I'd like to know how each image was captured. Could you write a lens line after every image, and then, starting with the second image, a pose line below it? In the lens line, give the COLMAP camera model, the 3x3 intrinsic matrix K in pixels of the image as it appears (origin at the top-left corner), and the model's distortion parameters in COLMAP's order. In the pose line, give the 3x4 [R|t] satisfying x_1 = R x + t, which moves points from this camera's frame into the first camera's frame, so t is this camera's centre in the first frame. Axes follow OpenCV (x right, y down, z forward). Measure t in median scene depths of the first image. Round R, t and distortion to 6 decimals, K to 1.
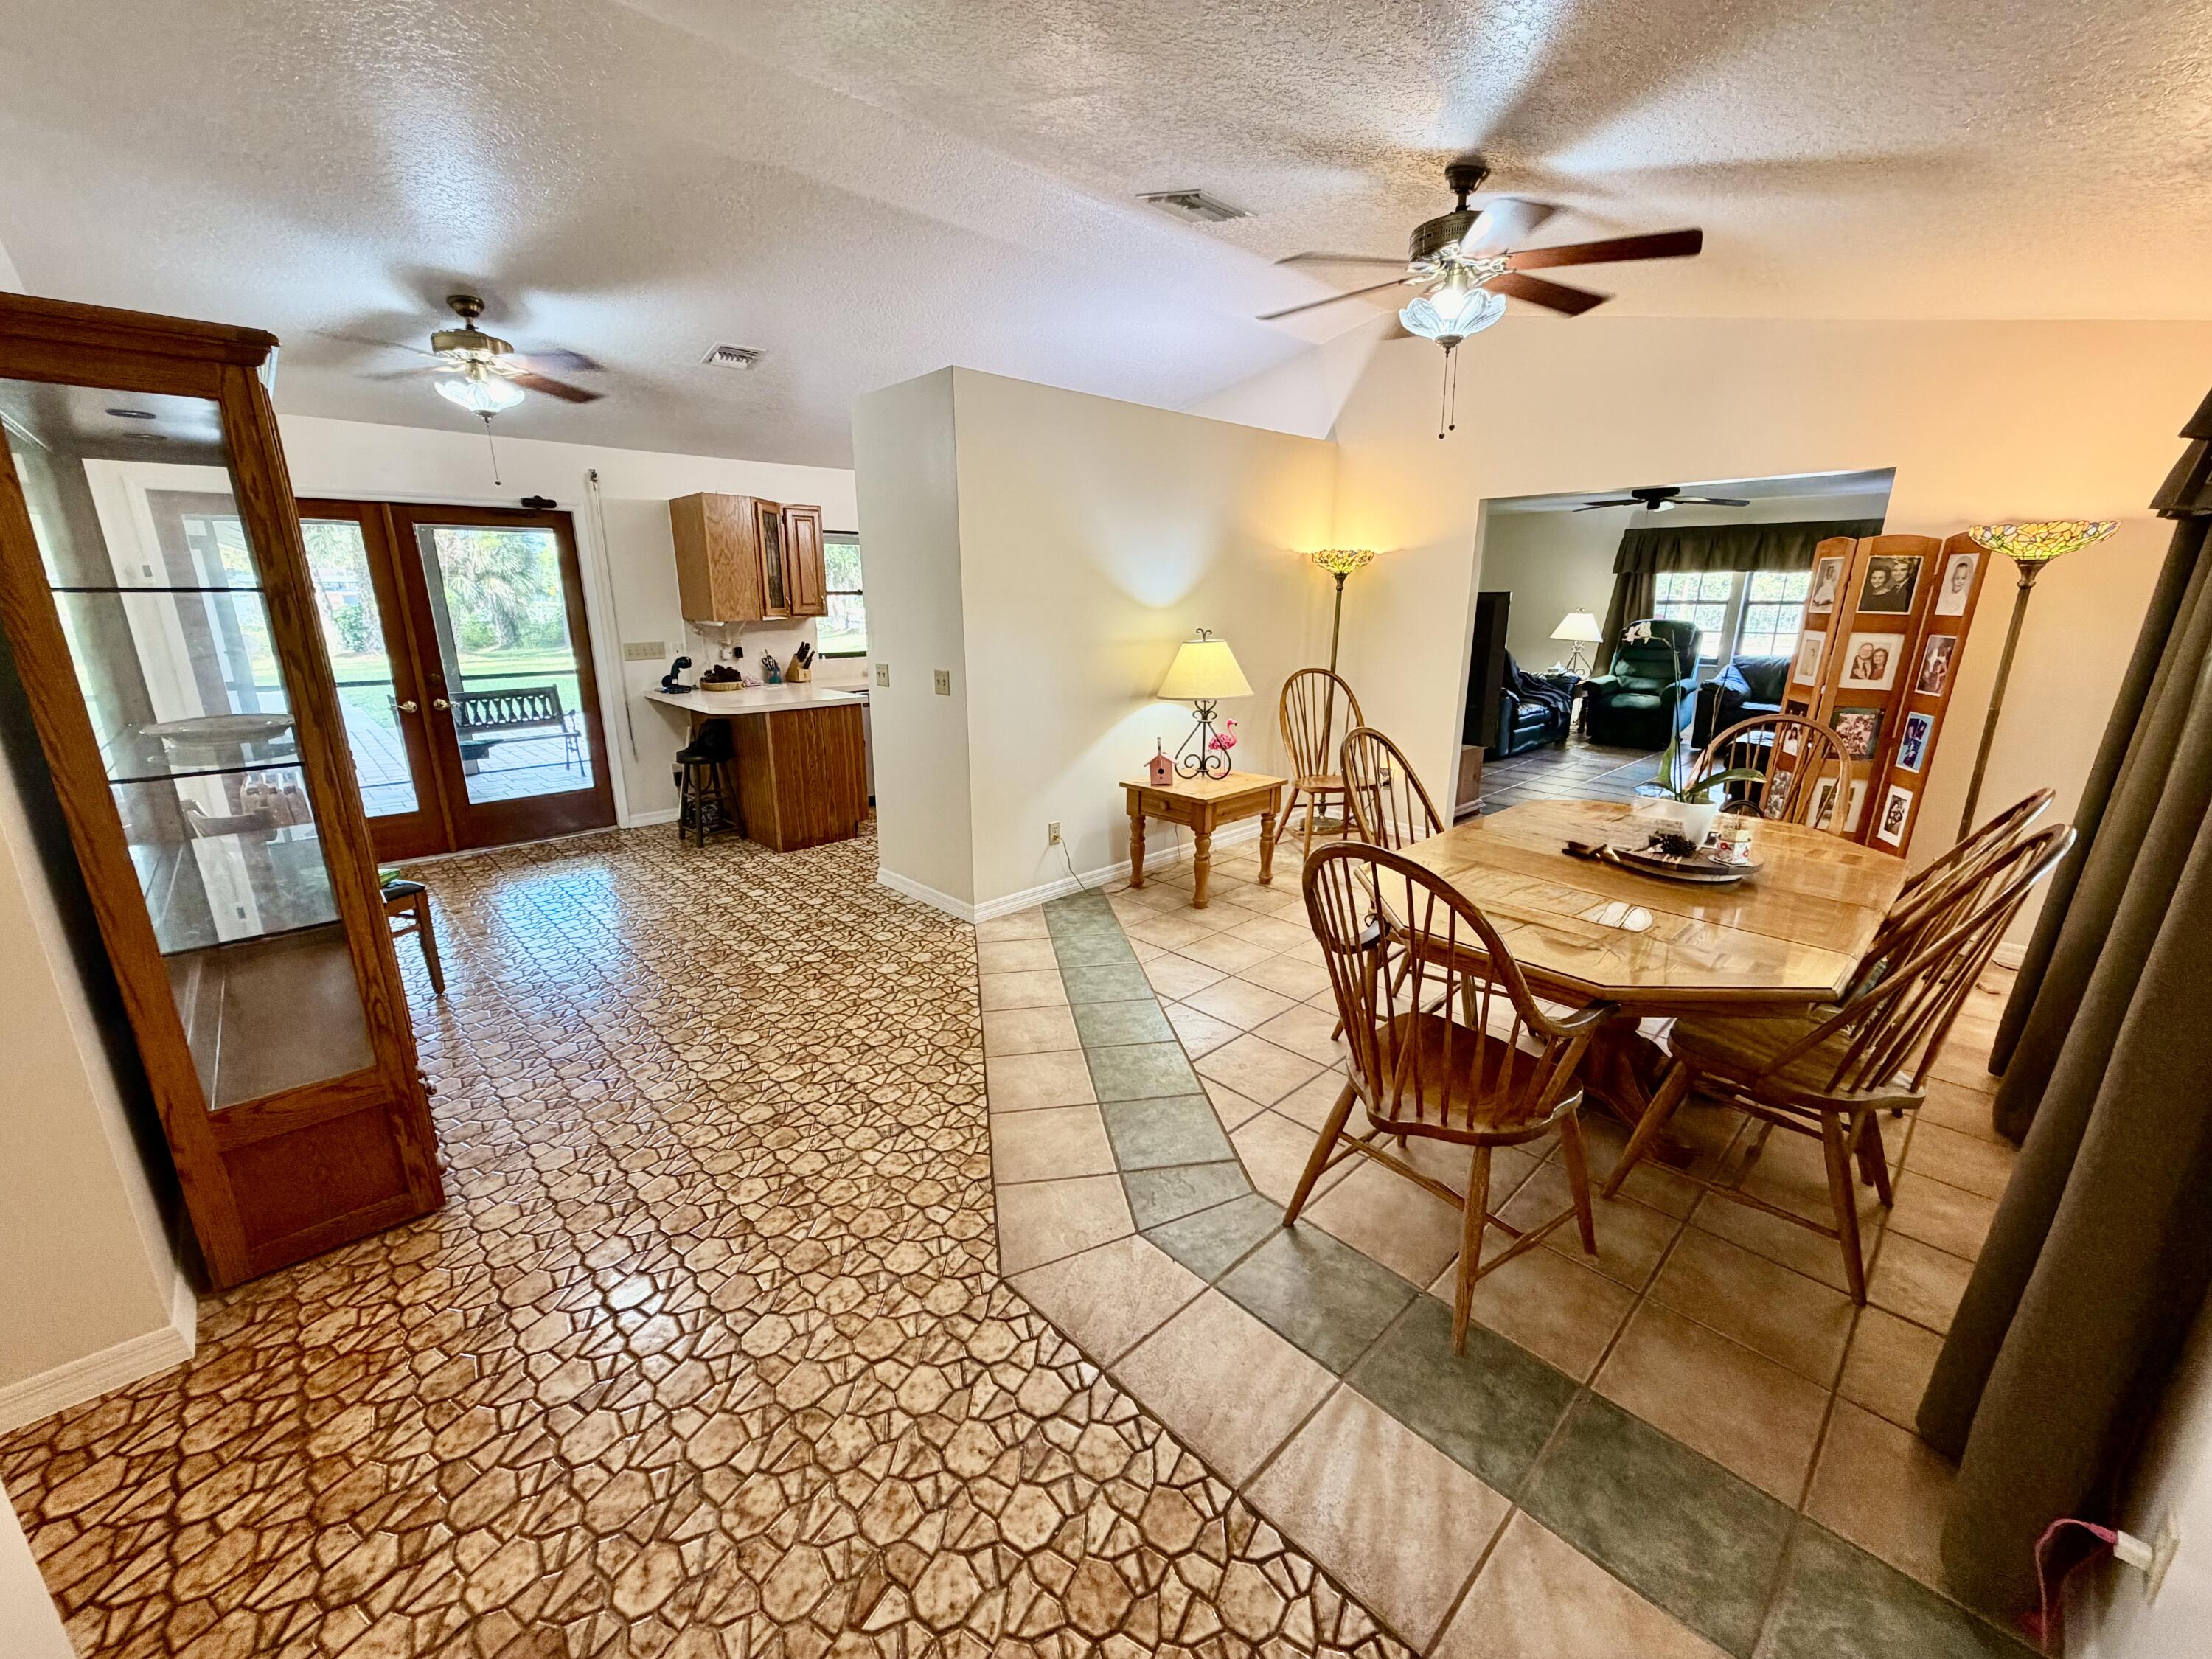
lens RADIAL K [[876.5, 0, 1093.8], [0, 876.5, 833.1], [0, 0, 1]] dist [-0.002691, -0.000108]
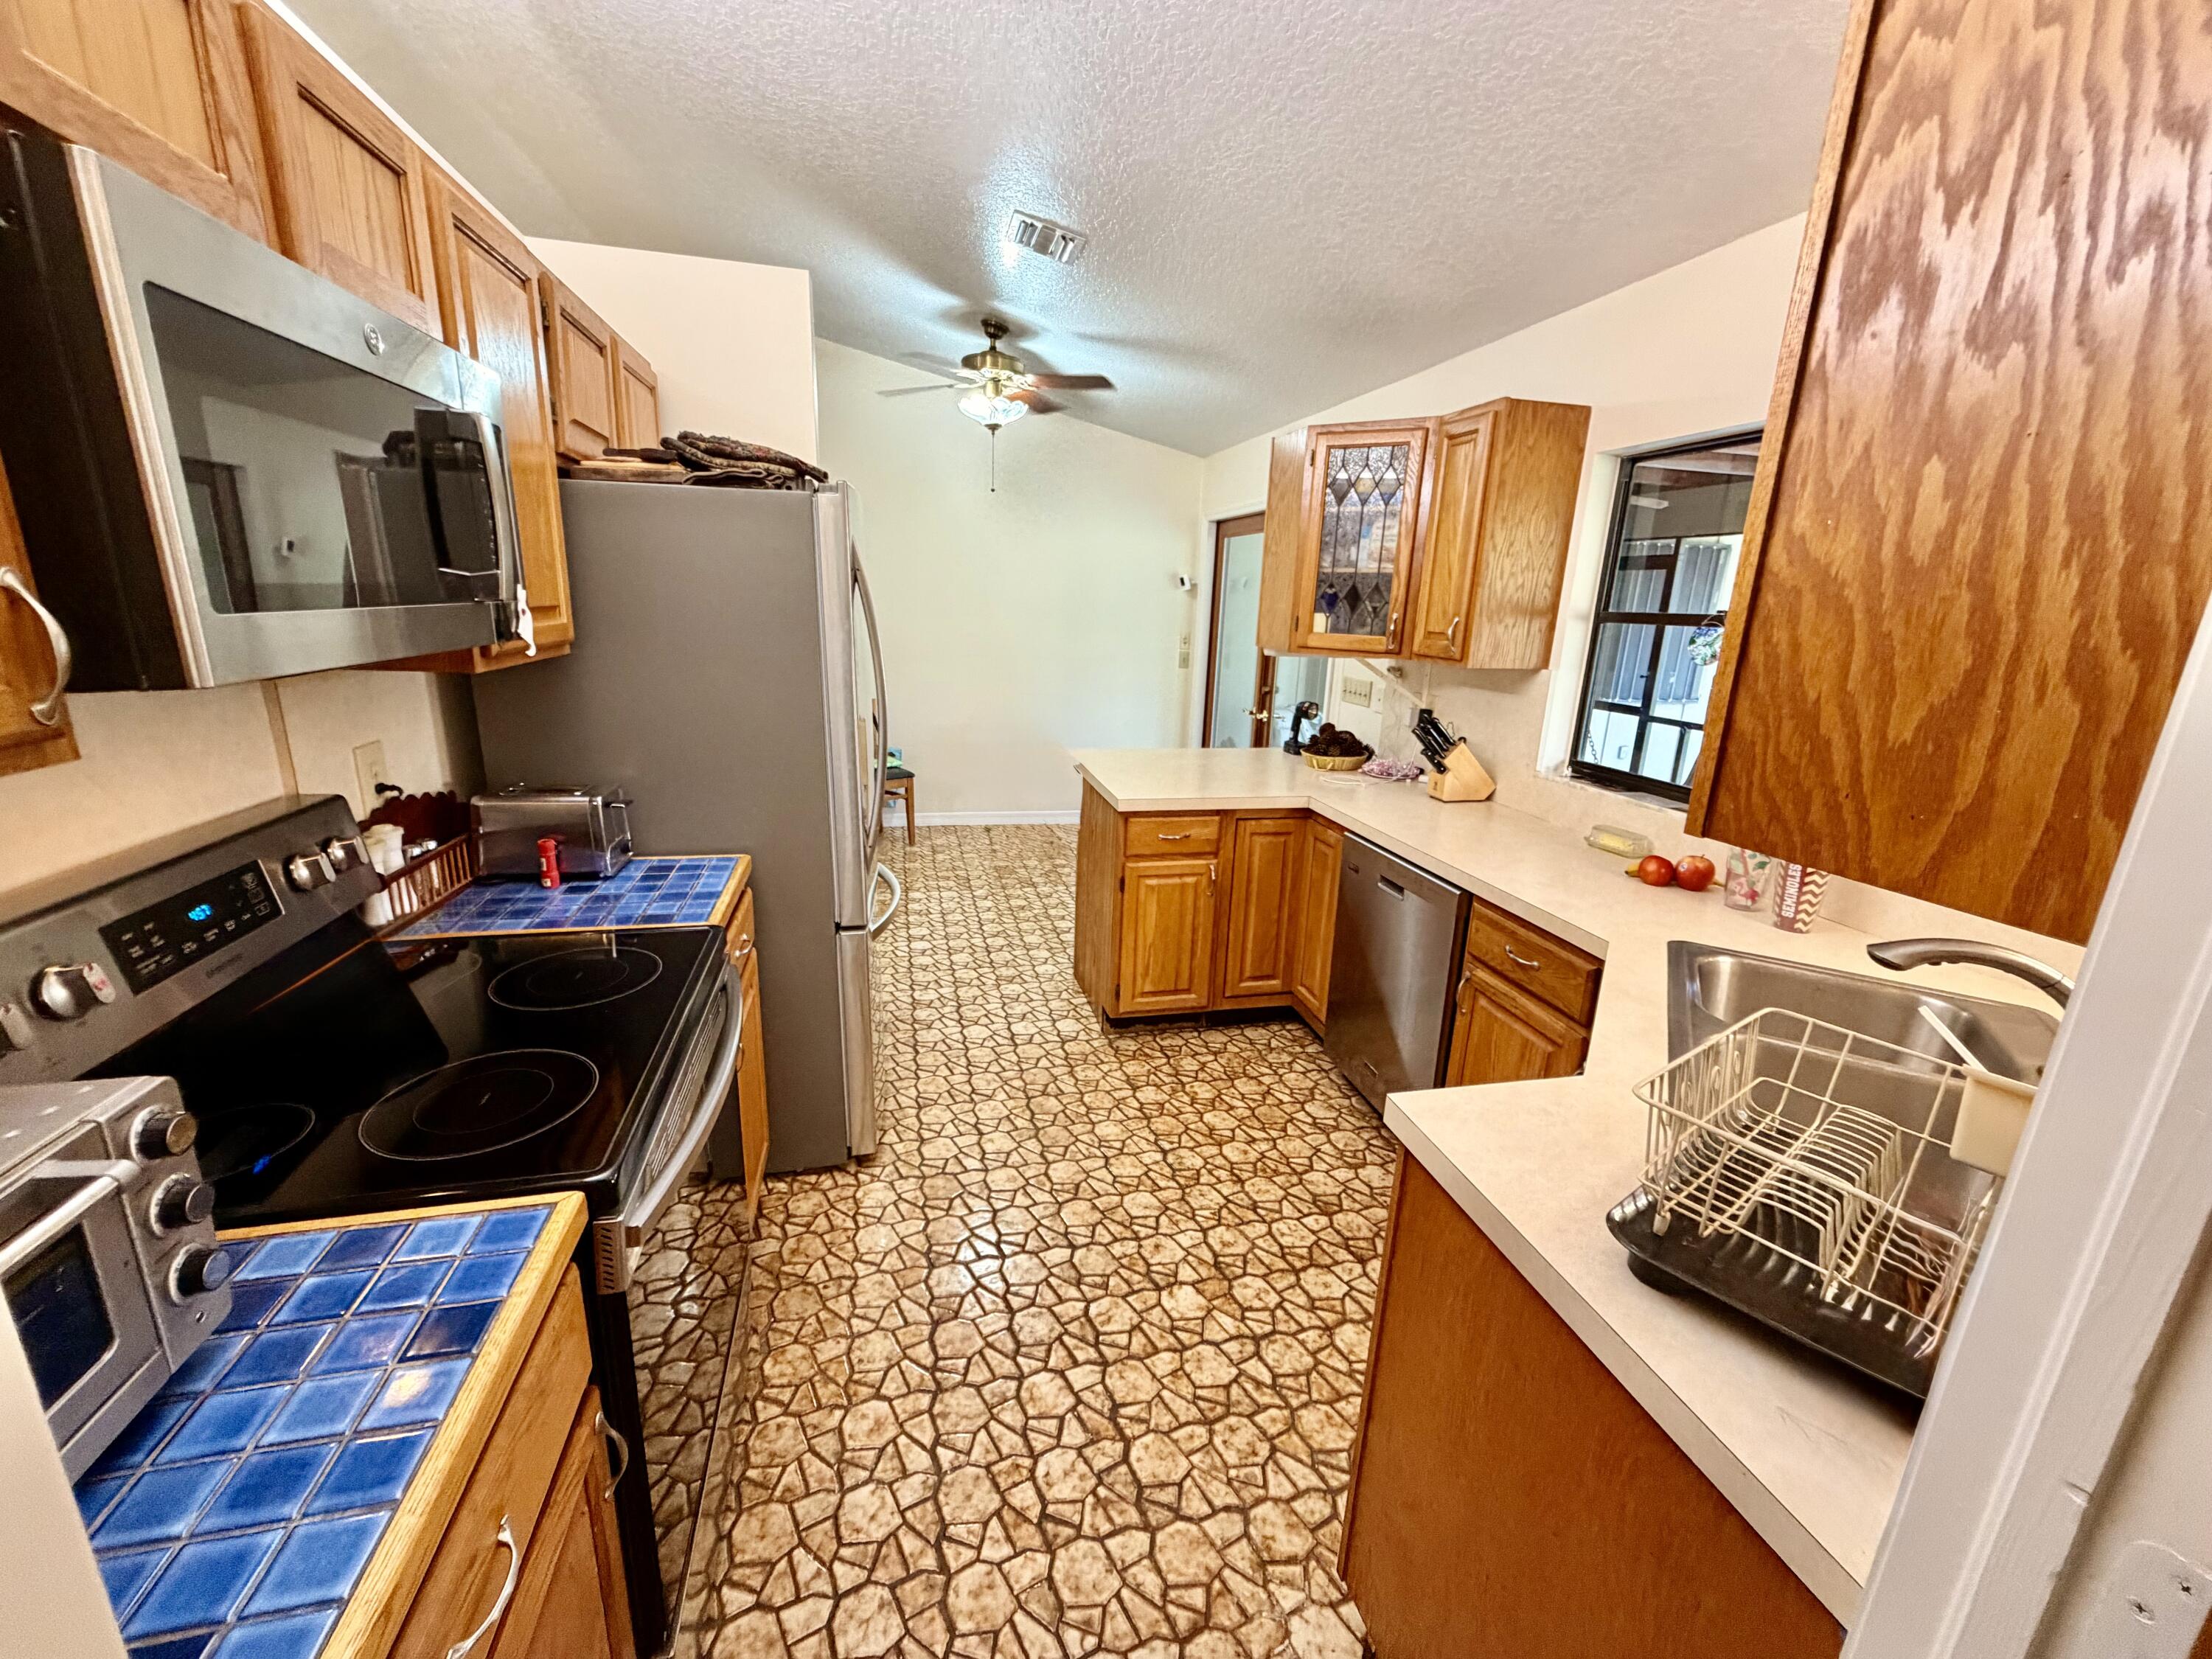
lens RADIAL K [[886.1, 0, 1112.1], [0, 886.1, 858.8], [0, 0, 1]] dist [-0.000101, -0.000138]
pose [[-0.488785, 0.237932, -0.839332, 0.239959], [-0.268771, 0.874225, 0.404342, -0.429875], [0.829971, 0.423225, -0.363358, 1.531024]]
